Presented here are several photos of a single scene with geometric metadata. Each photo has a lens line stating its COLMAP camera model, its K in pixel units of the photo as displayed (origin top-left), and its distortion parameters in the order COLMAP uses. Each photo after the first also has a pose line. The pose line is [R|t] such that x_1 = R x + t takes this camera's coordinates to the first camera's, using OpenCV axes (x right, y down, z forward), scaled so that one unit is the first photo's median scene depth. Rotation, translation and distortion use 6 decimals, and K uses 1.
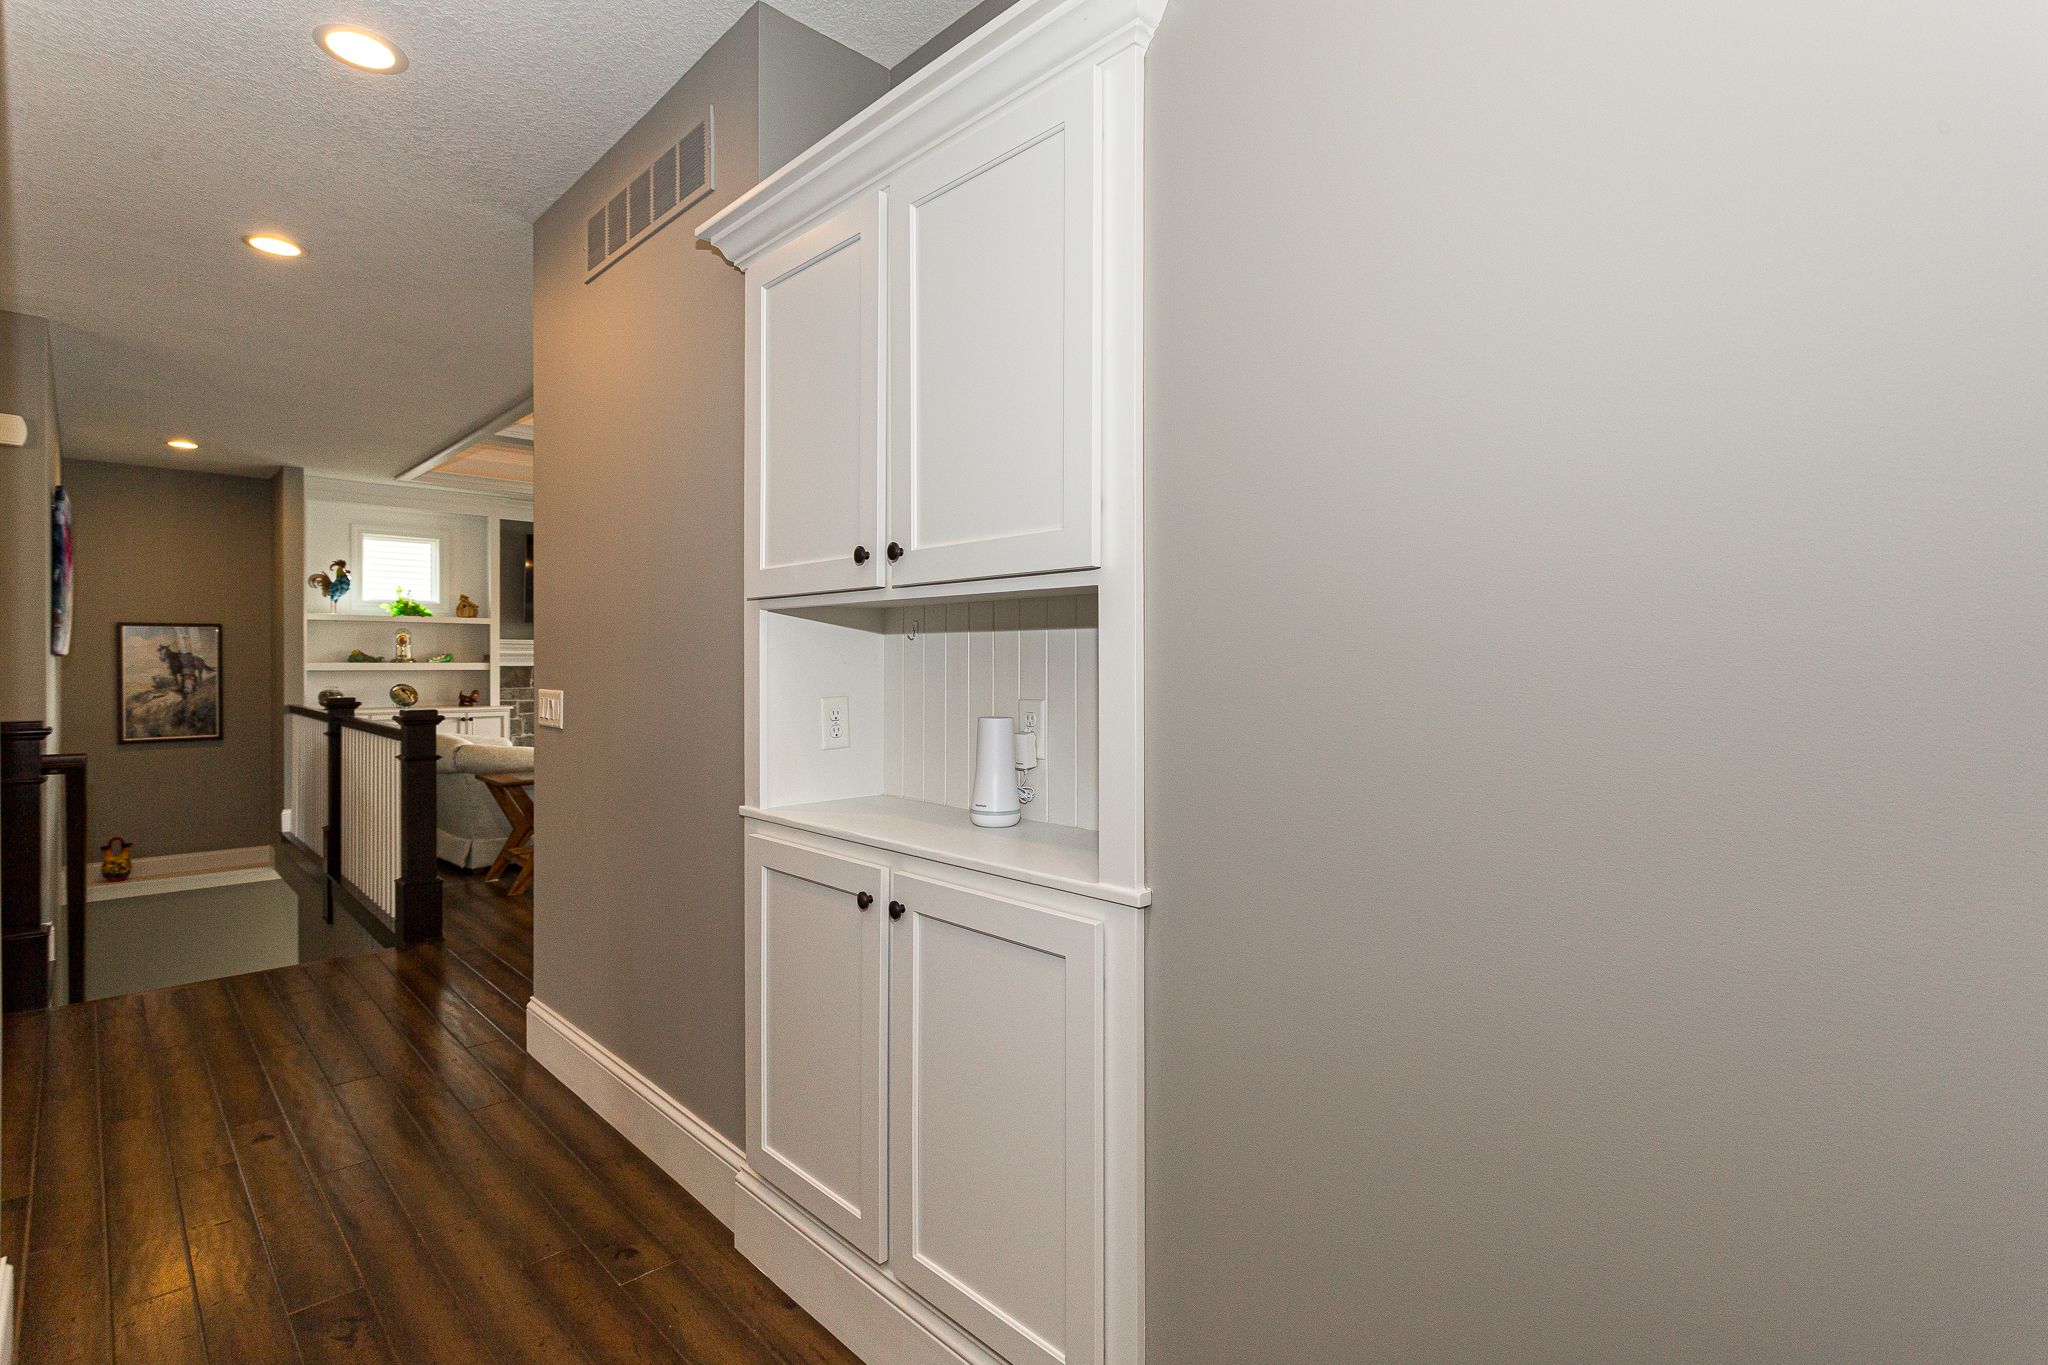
lens RADIAL K [[992.0, 0, 1024.9], [0, 992.0, 673.9], [0, 0, 1]] dist [0.000171, -0.000007]
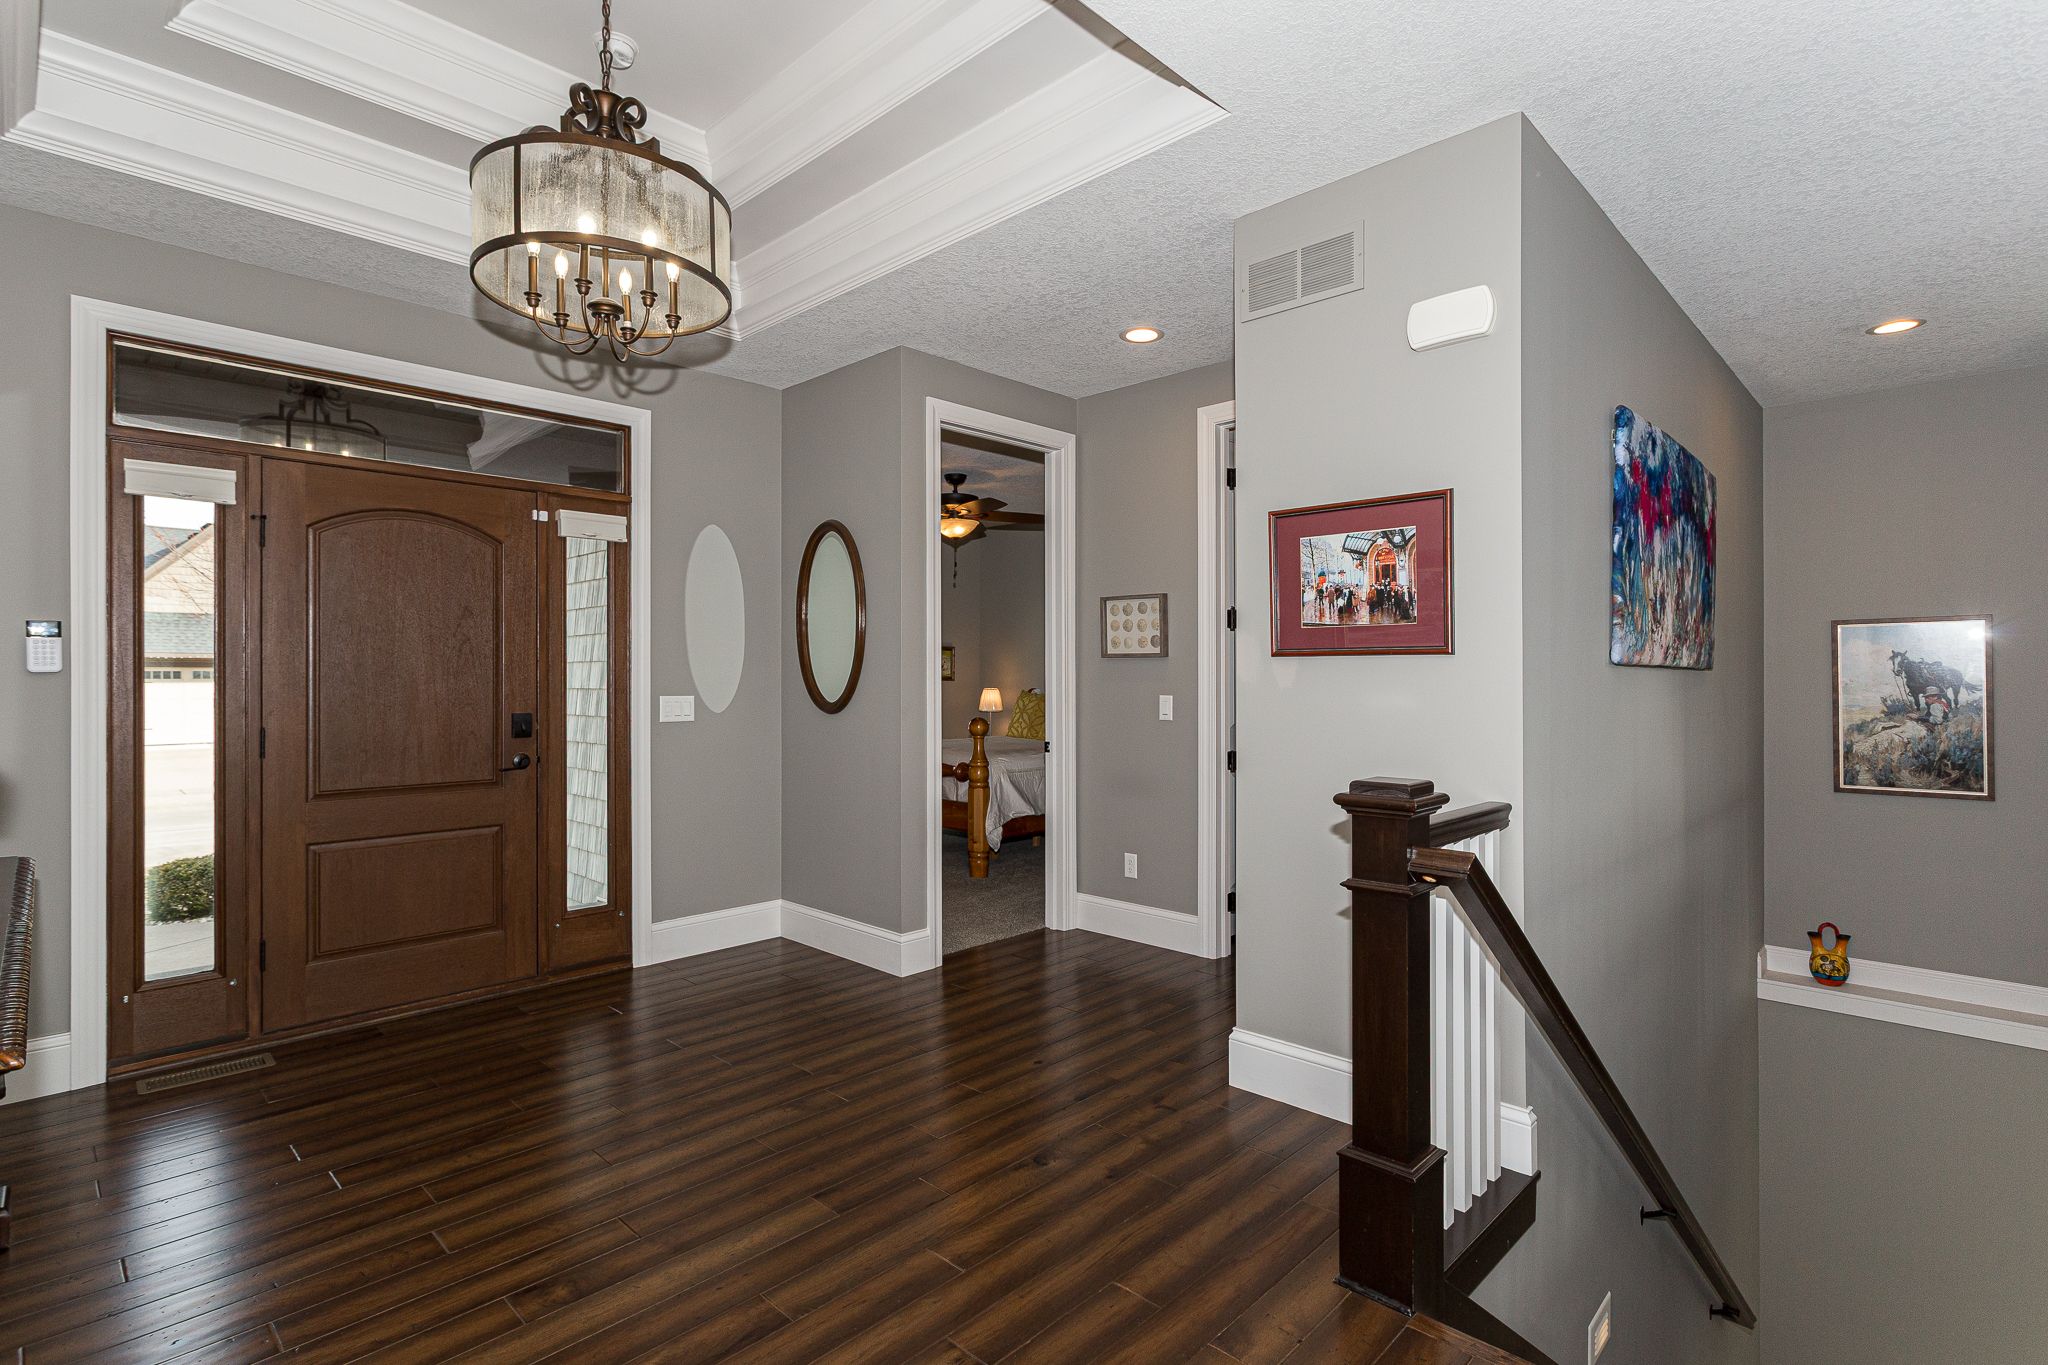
lens RADIAL K [[992.0, 0, 1024.9], [0, 992.0, 675.9], [0, 0, 1]] dist [0.000171, -0.000007]
pose [[0.041515, -0.001153, -0.999137, -0.224506], [-0.007078, 0.999974, -0.001448, -0.007021], [0.999113, 0.007132, 0.041506, 0.384514]]
